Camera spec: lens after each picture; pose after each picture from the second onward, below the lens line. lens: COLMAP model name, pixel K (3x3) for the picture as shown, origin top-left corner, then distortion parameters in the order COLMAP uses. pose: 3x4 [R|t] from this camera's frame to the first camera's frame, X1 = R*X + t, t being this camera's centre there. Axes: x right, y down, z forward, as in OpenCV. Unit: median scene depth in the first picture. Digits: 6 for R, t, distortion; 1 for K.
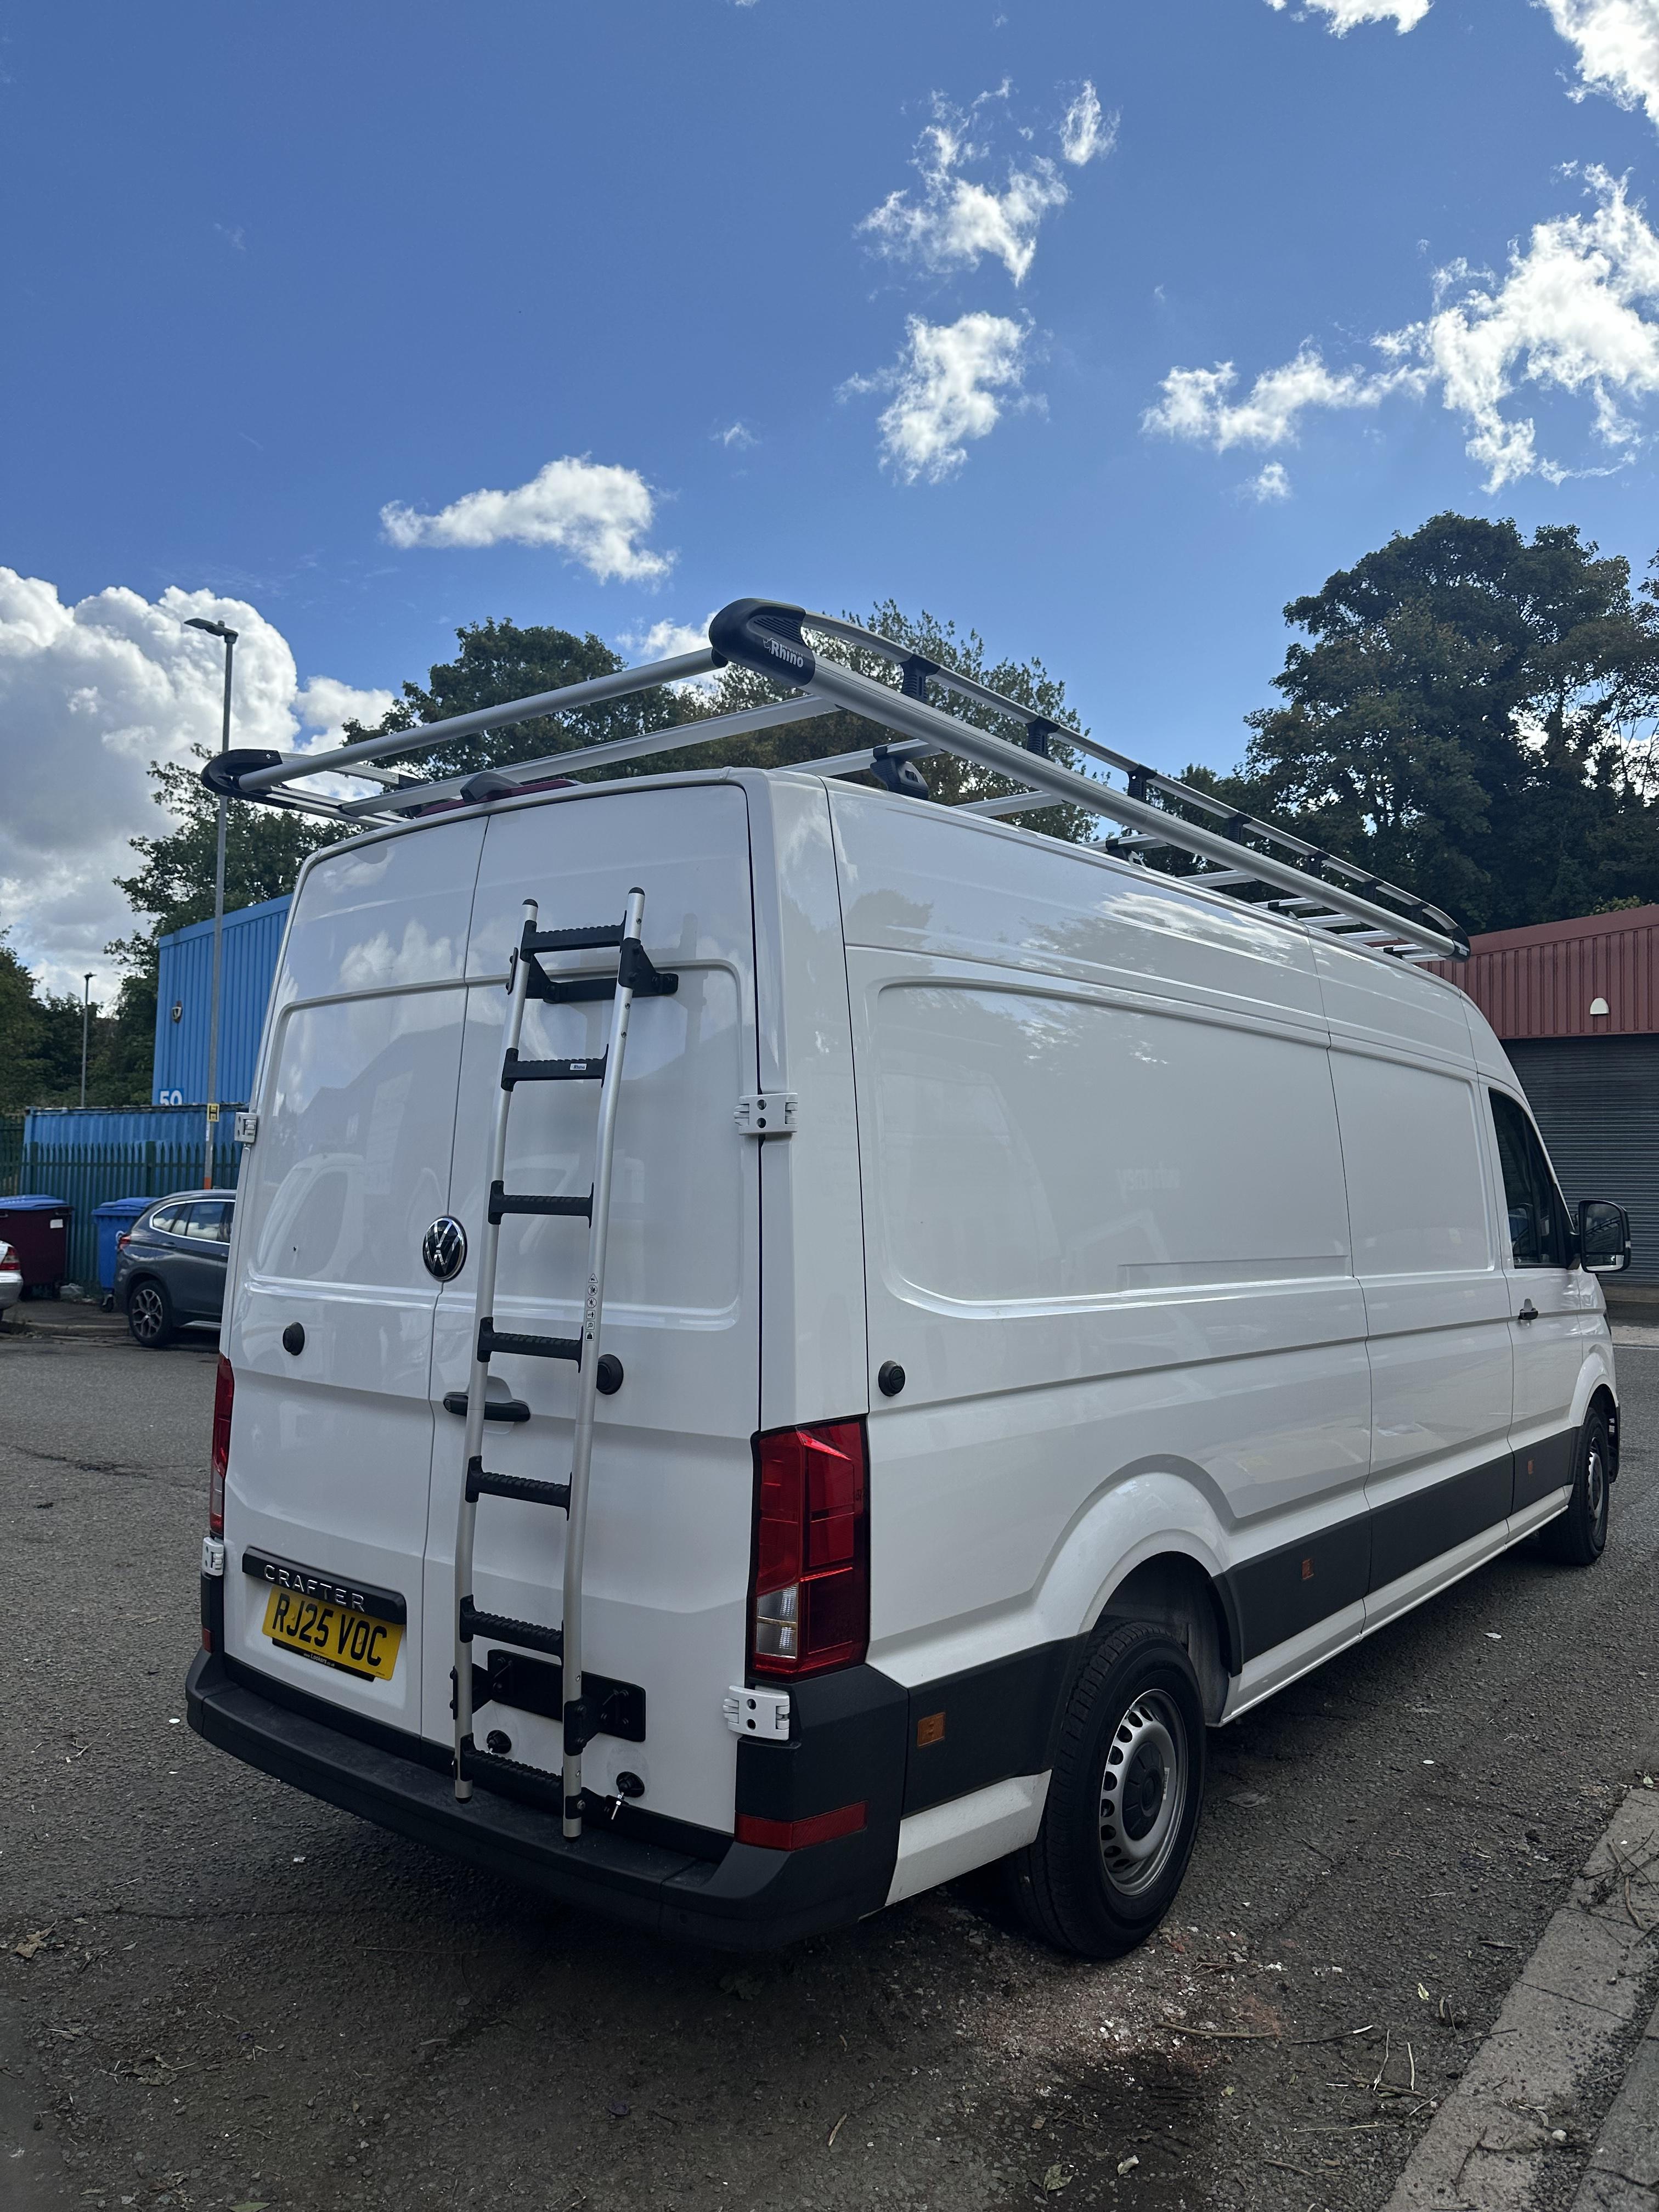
lens RADIAL K [[1563.3, 0, 818.9], [0, 1563.3, 1099.8], [0, 0, 1]] dist [0.021481, -0.038500]
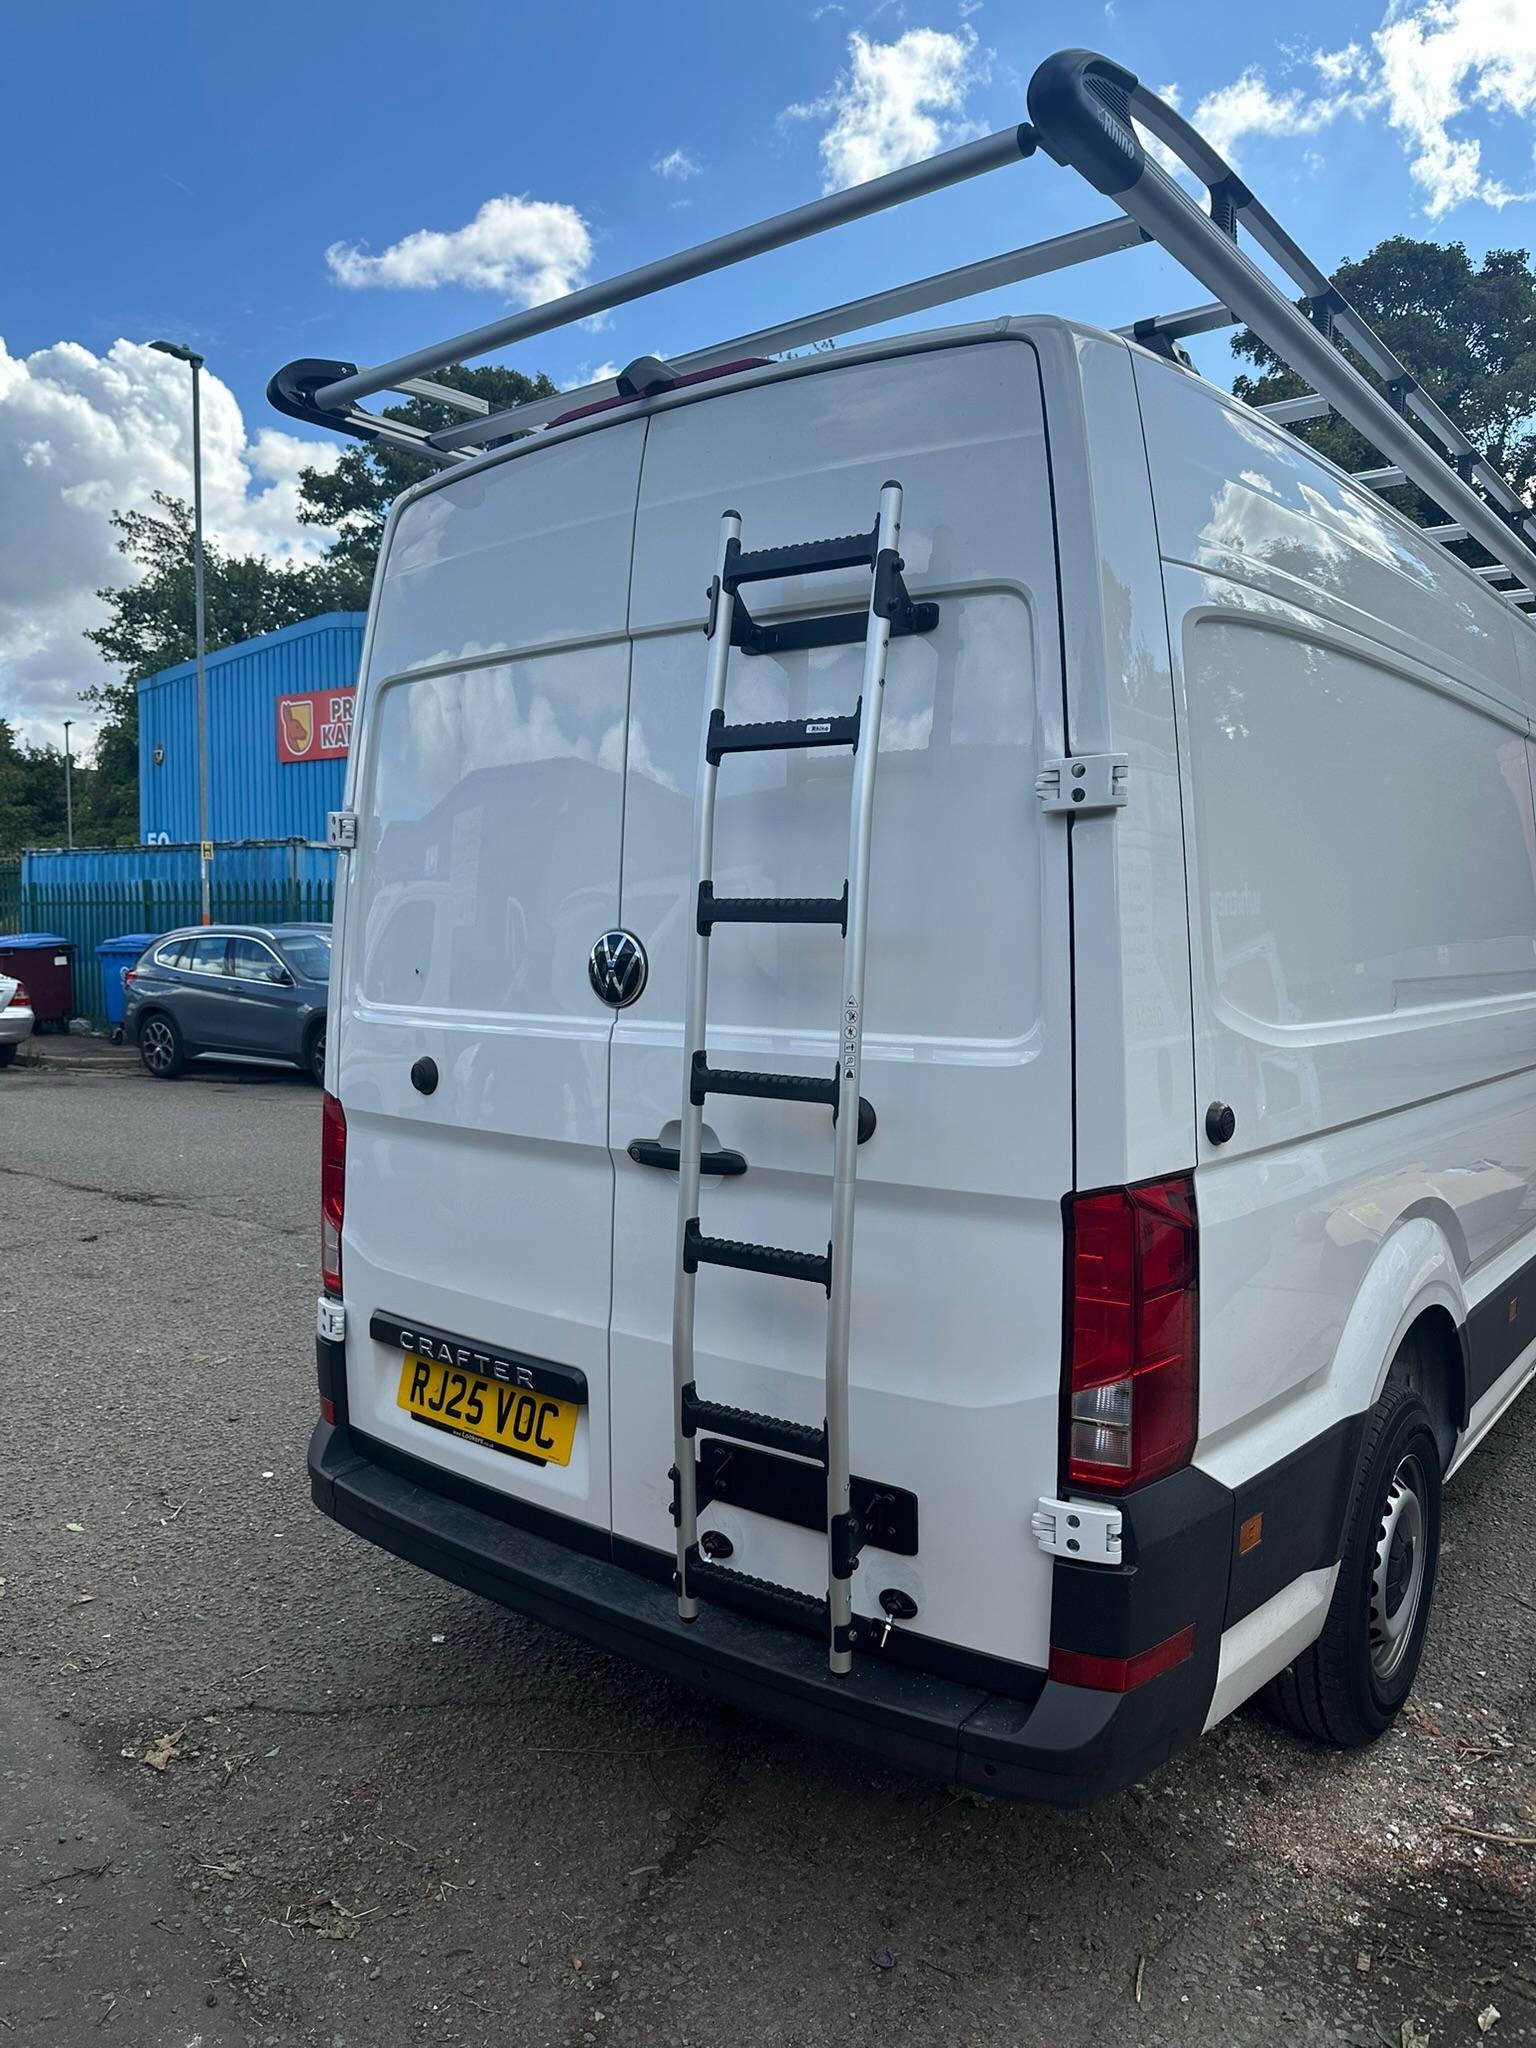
lens RADIAL K [[1447.4, 0, 759.4], [0, 1447.4, 1027.4], [0, 0, 1]] dist [0.021481, -0.038500]
pose [[0.999928, -0.011511, 0.003384, -0.163730], [0.010985, 0.991753, 0.127694, 0.029492], [-0.004826, -0.127647, 0.991808, 0.234983]]
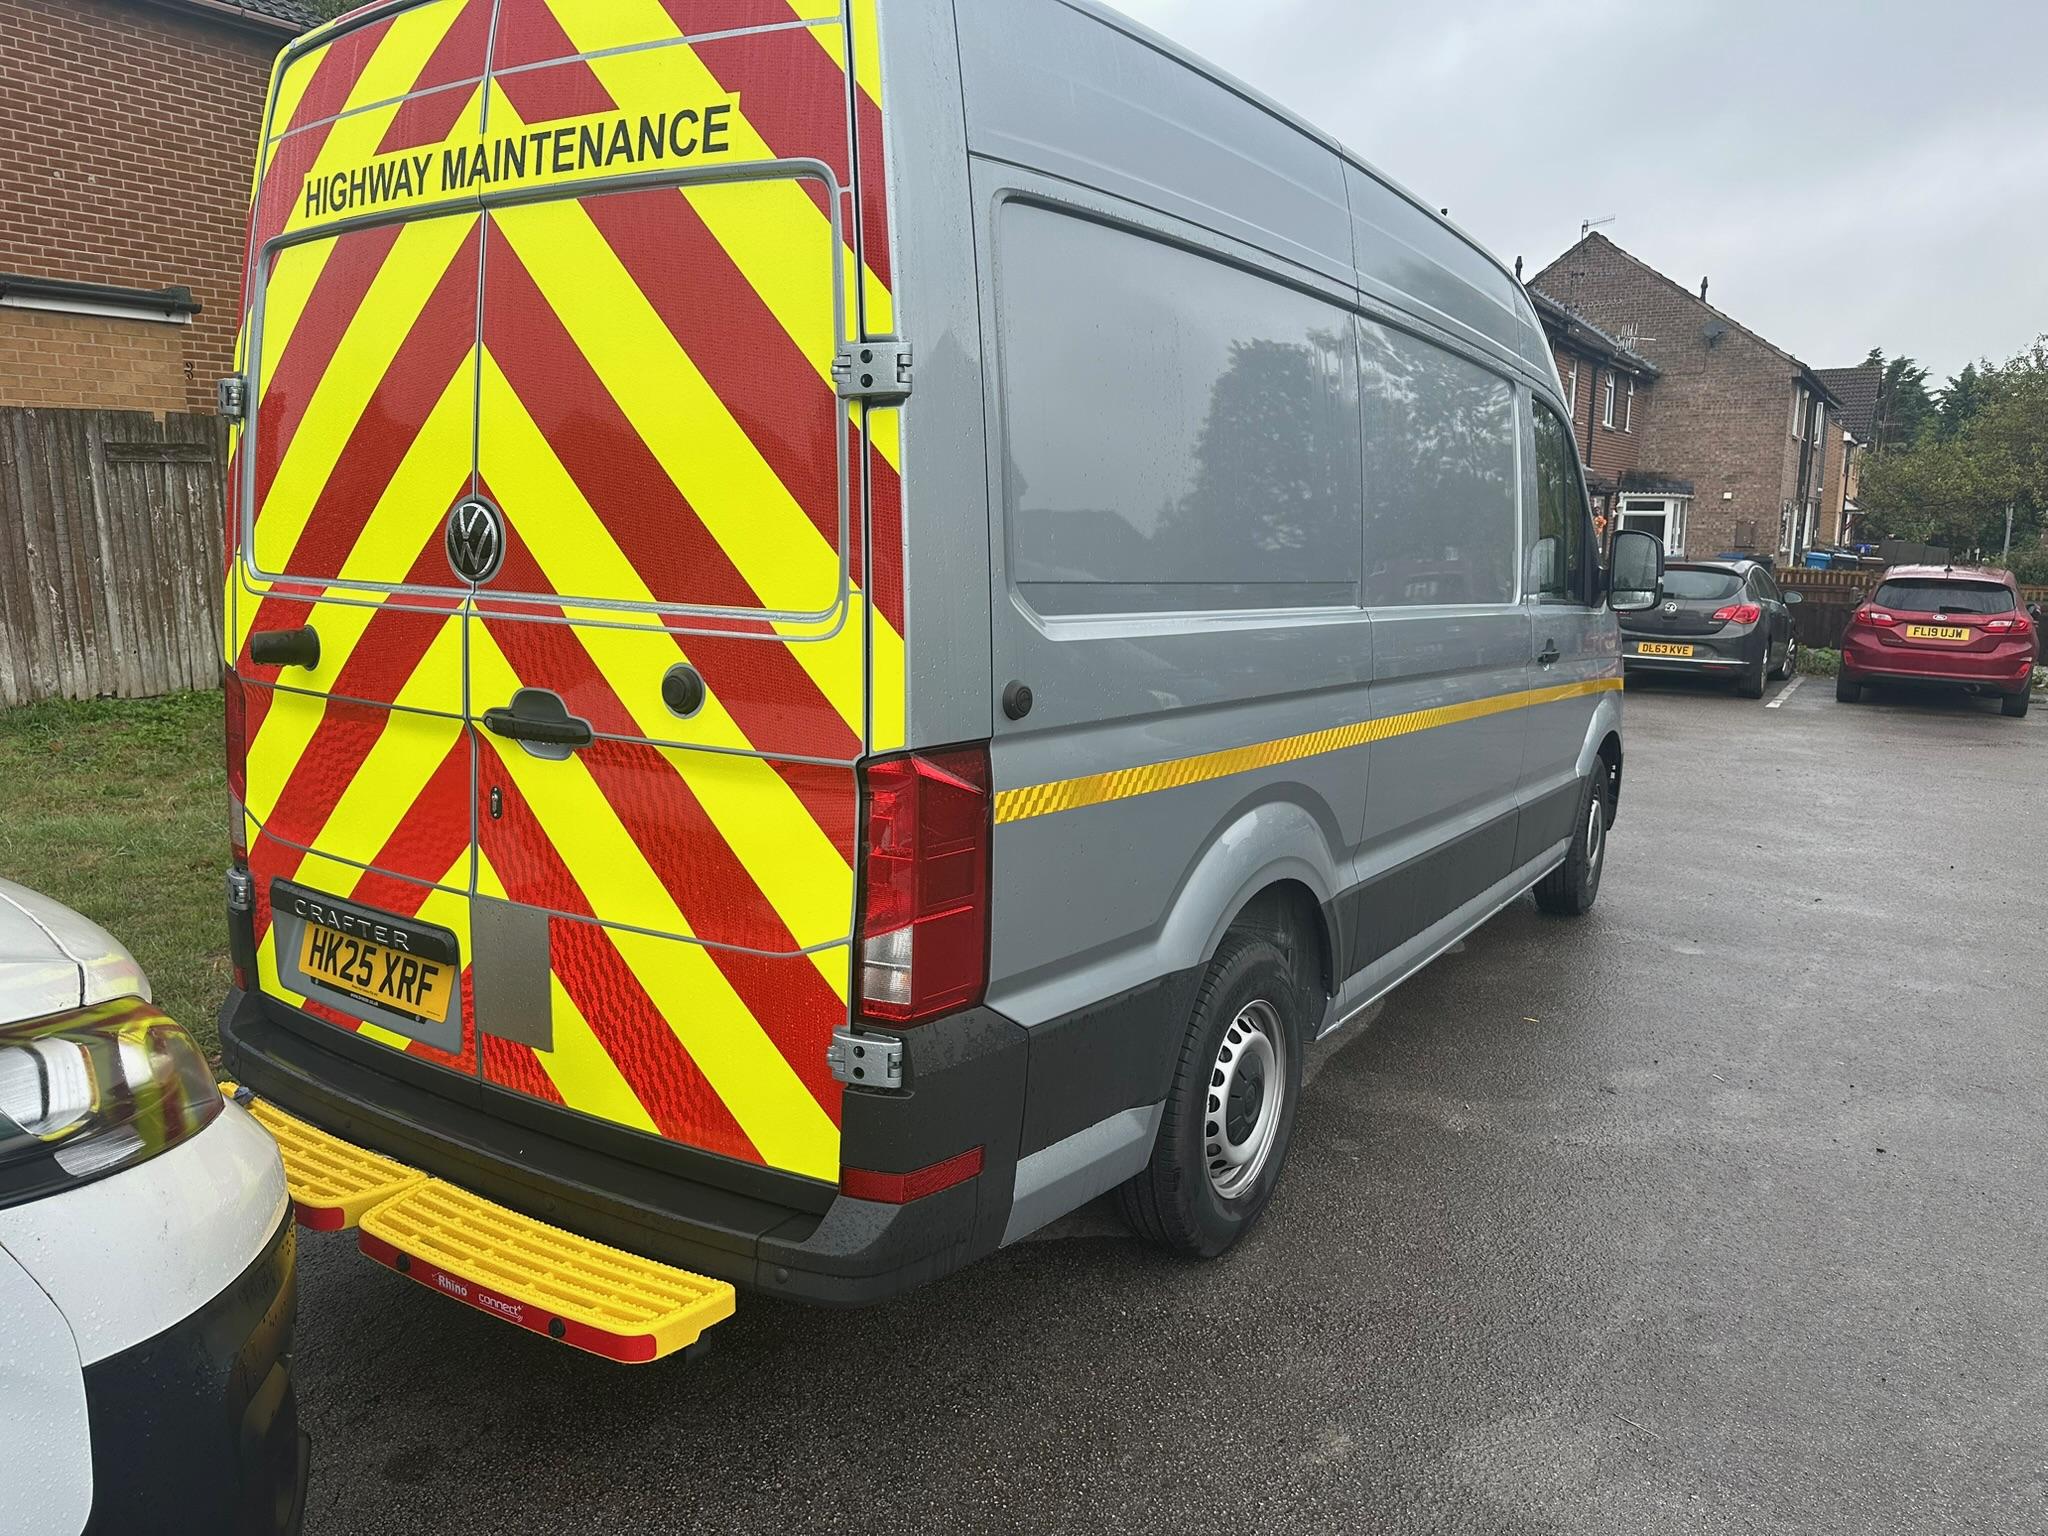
lens RADIAL K [[1447.4, 0, 1022.9], [0, 1447.4, 798.7], [0, 0, 1]] dist [0.021481, -0.038500]
pose [[0.993871, -0.002695, 0.110514, -0.032865], [-0.023472, 0.971762, 0.234792, 0.039090], [-0.108027, -0.235947, 0.965743, 0.180648]]
